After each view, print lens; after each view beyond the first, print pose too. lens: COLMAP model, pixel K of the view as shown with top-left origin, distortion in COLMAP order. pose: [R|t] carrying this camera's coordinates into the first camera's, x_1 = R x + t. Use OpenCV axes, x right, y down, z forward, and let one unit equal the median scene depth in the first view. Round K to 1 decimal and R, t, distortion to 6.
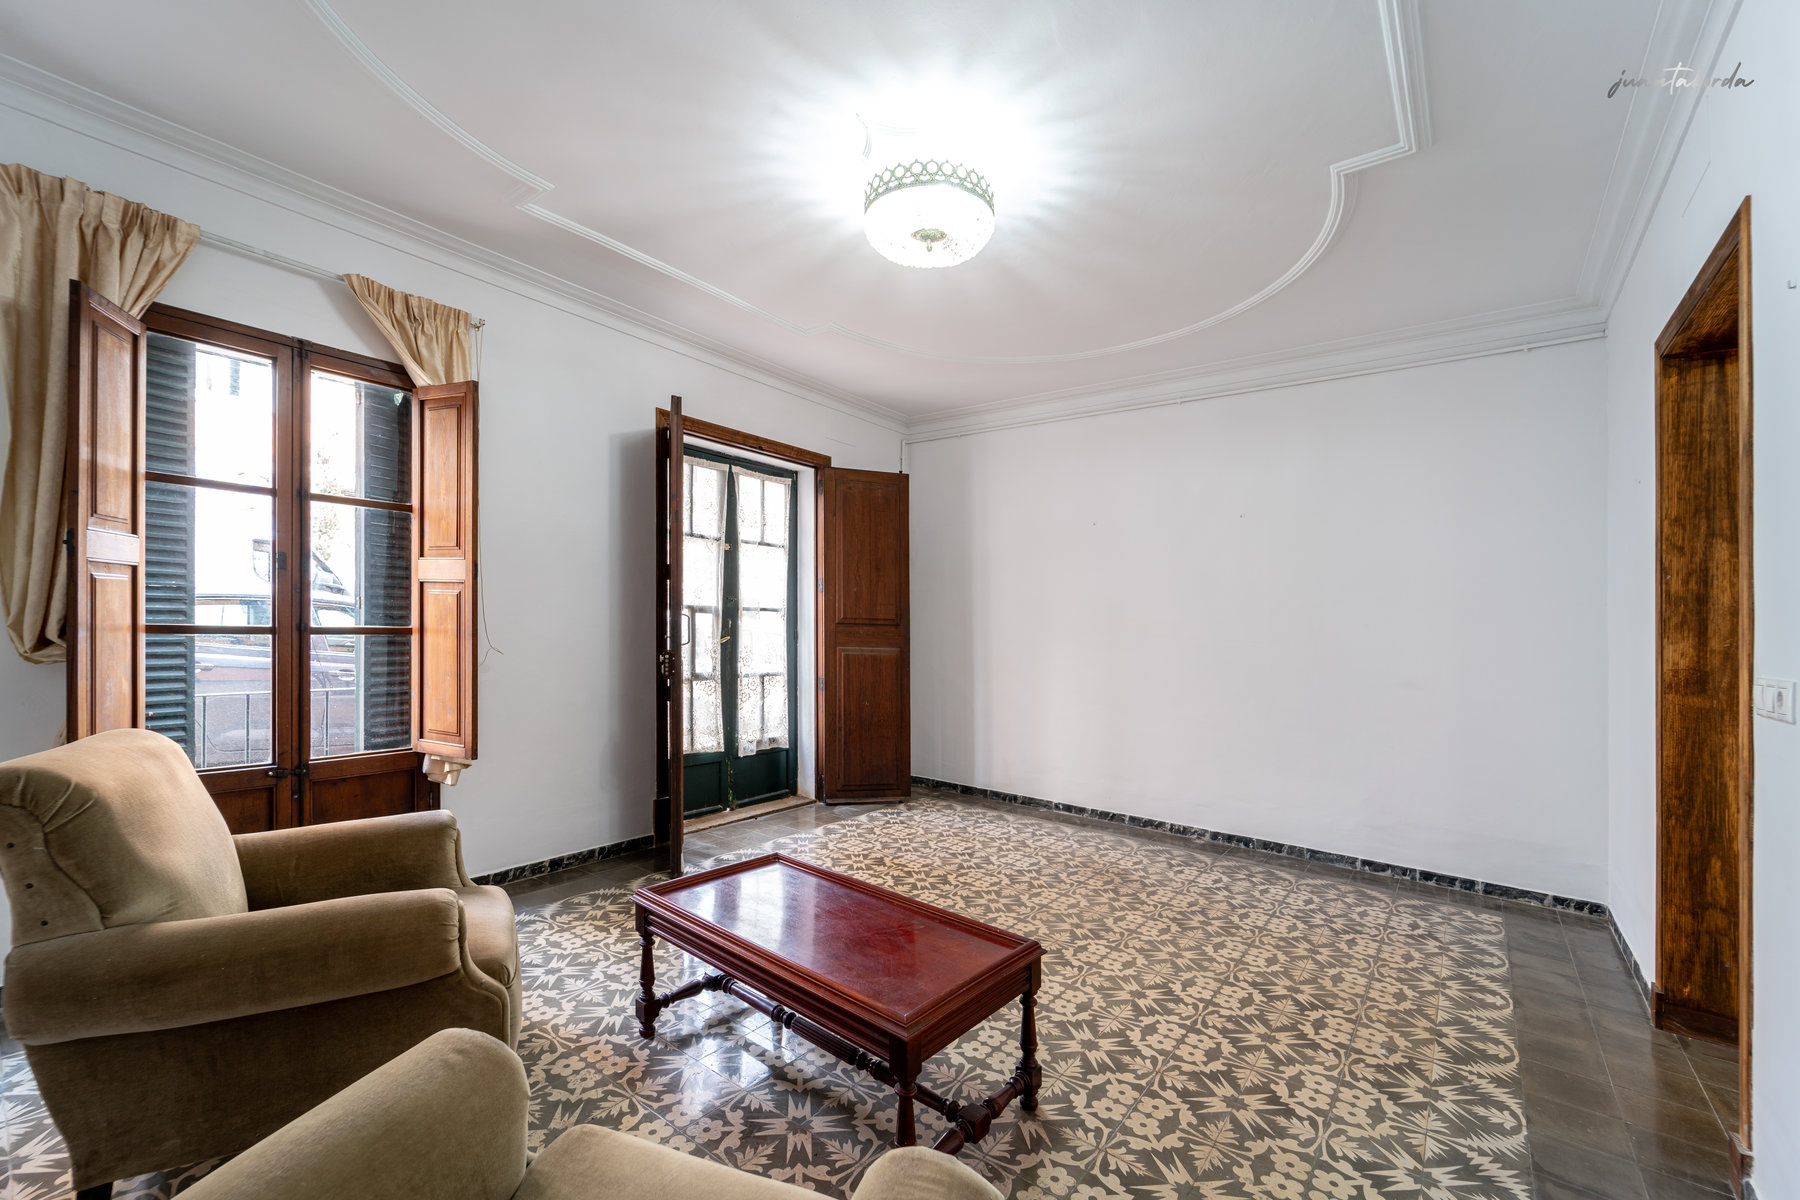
lens RADIAL K [[746.2, 0, 890.2], [0, 746.2, 542.9], [0, 0, 1]] dist [0.003112, -0.001418]
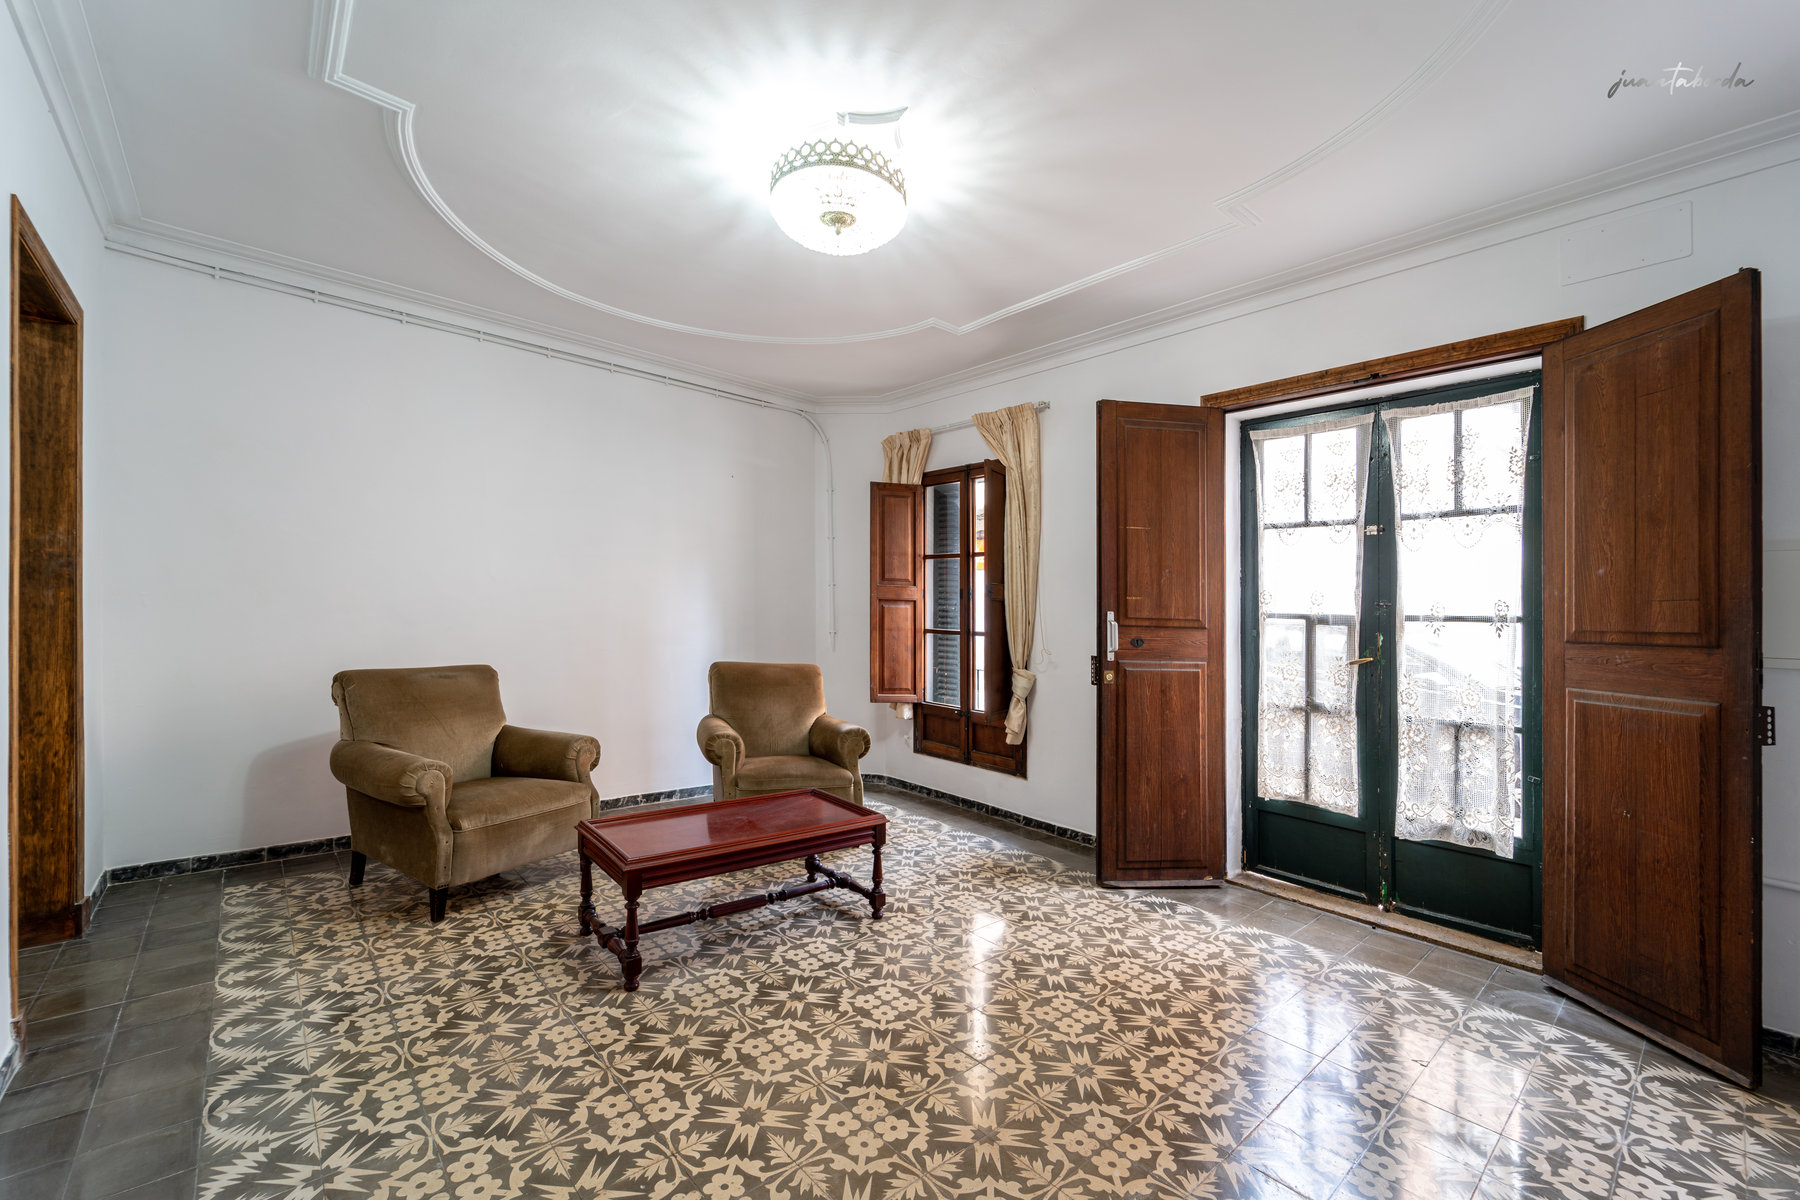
lens RADIAL K [[746.2, 0, 898.1], [0, 746.2, 599.3], [0, 0, 1]] dist [0.003112, -0.001418]
pose [[-0.192384, -0.057805, -0.979616, 0.550699], [0.069057, 0.994991, -0.072275, 0.090177], [0.978887, -0.081554, -0.187429, 0.697079]]
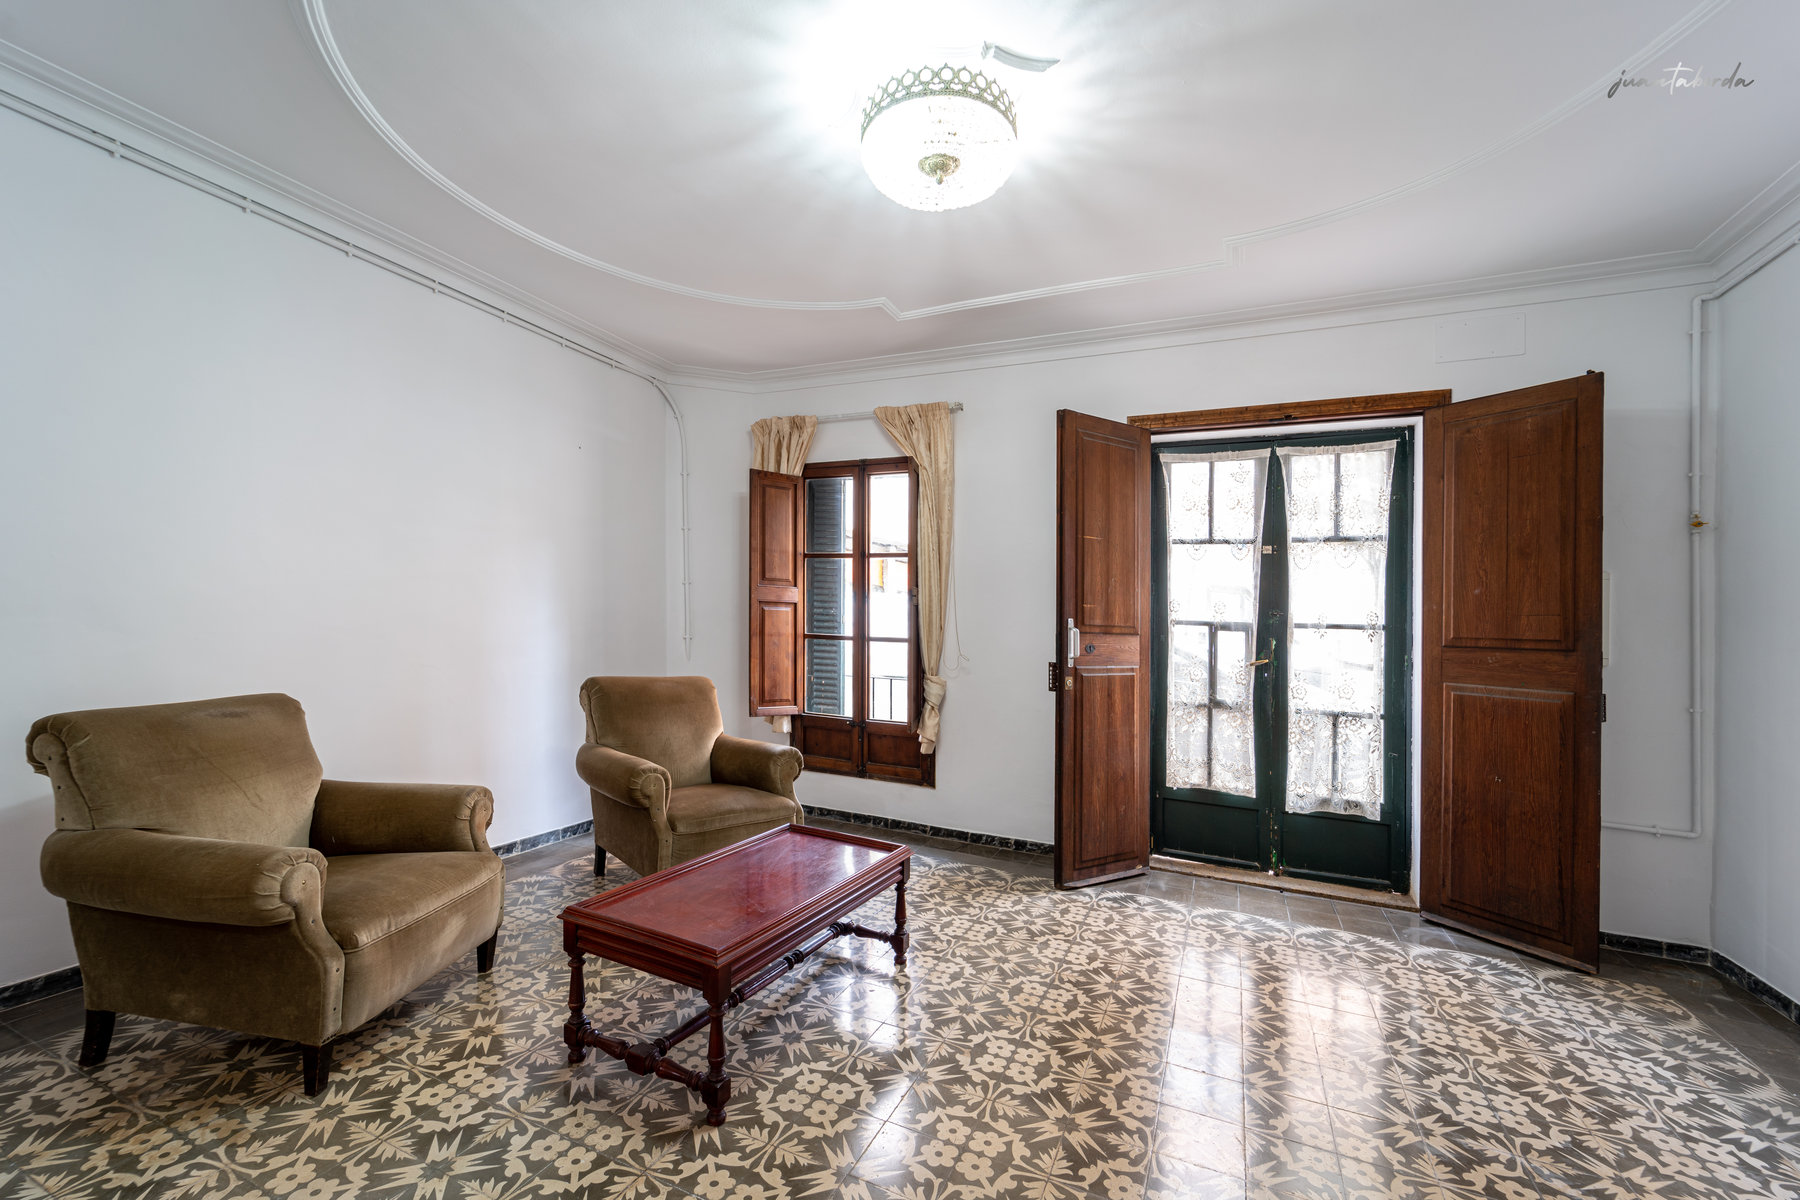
lens RADIAL K [[746.2, 0, 910.6], [0, 746.2, 607.1], [0, 0, 1]] dist [0.003112, -0.001418]
pose [[0.223773, -0.045153, -0.973595, 0.483391], [0.077799, 0.996566, -0.028337, 0.060671], [0.971531, -0.069403, 0.226518, 0.439423]]
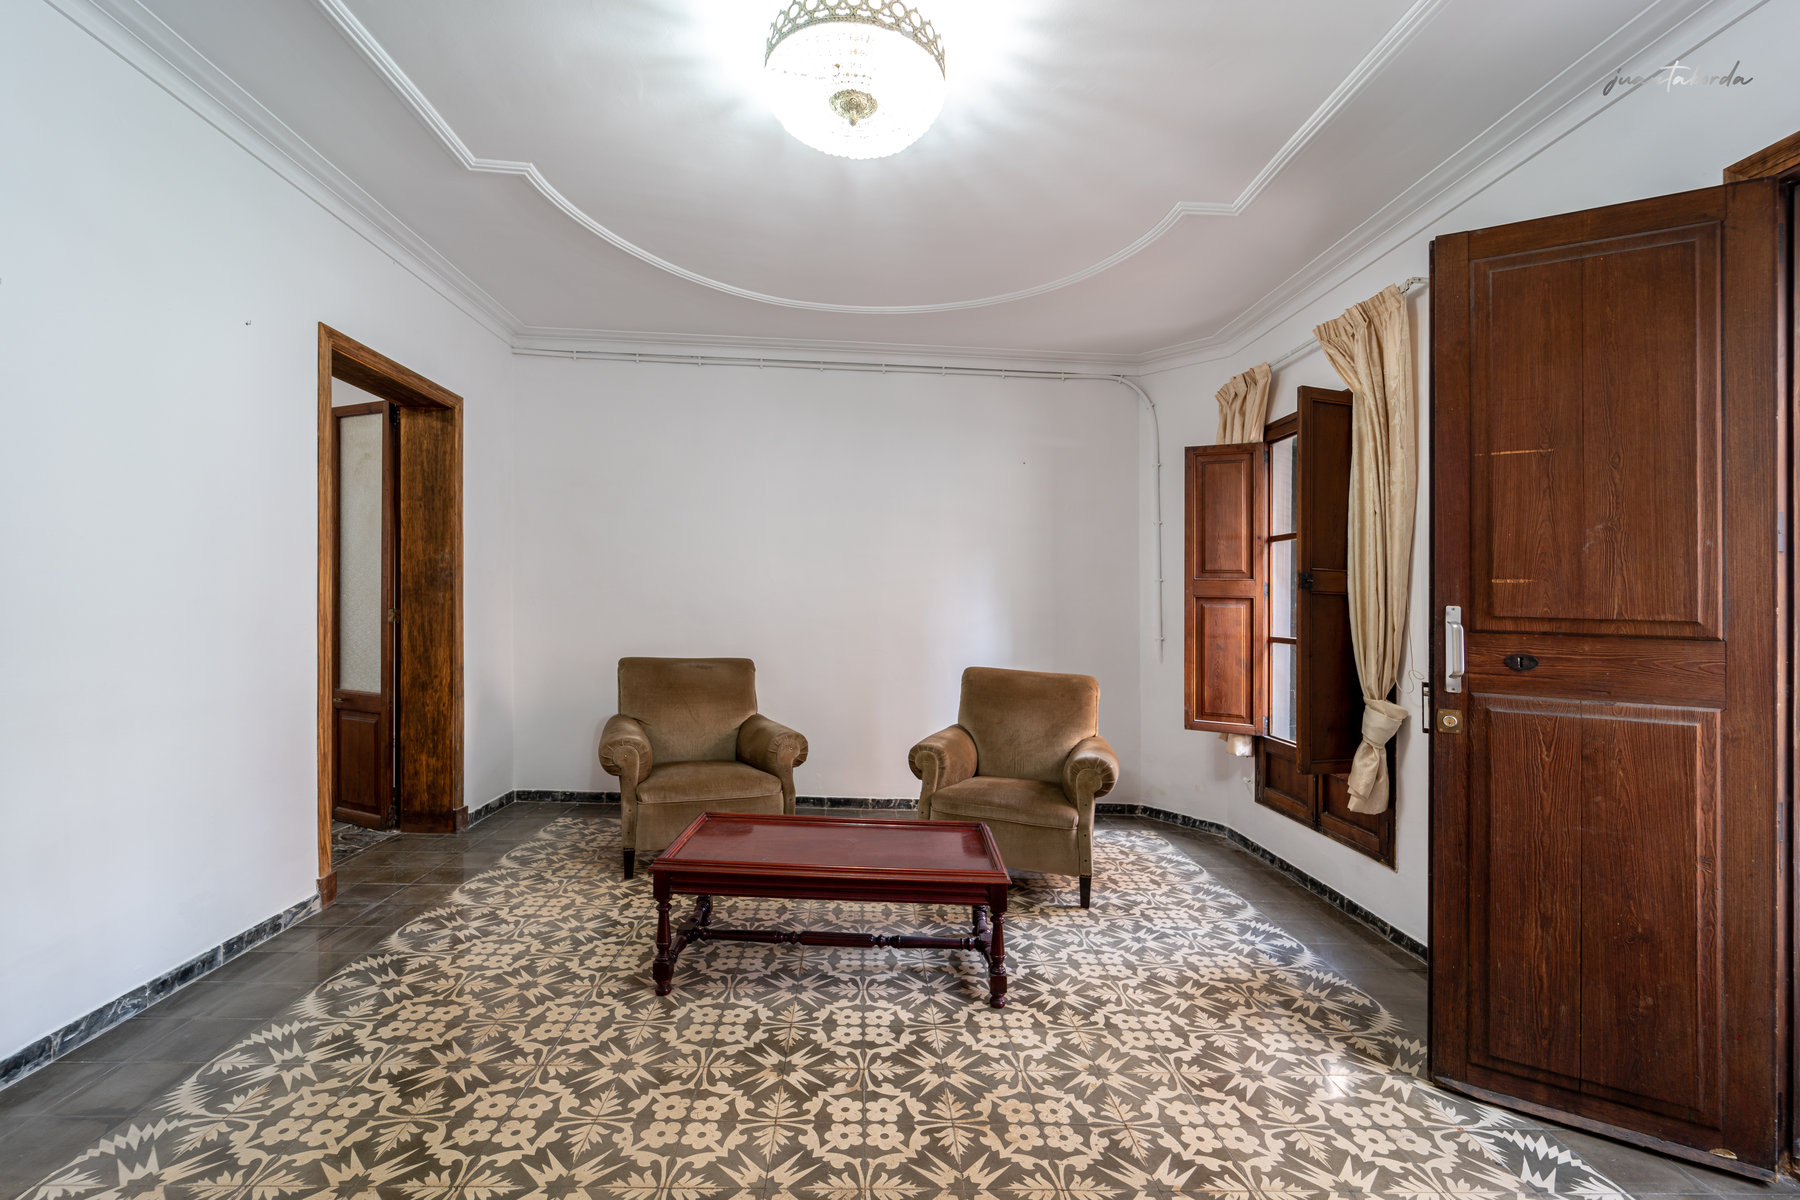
lens RADIAL K [[746.2, 0, 881.8], [0, 746.2, 604.6], [0, 0, 1]] dist [0.003112, -0.001418]
pose [[-0.772010, -0.060216, -0.632751, 0.299809], [0.011364, 0.994036, -0.108463, 0.105314], [0.635508, -0.090925, -0.766722, 0.882923]]
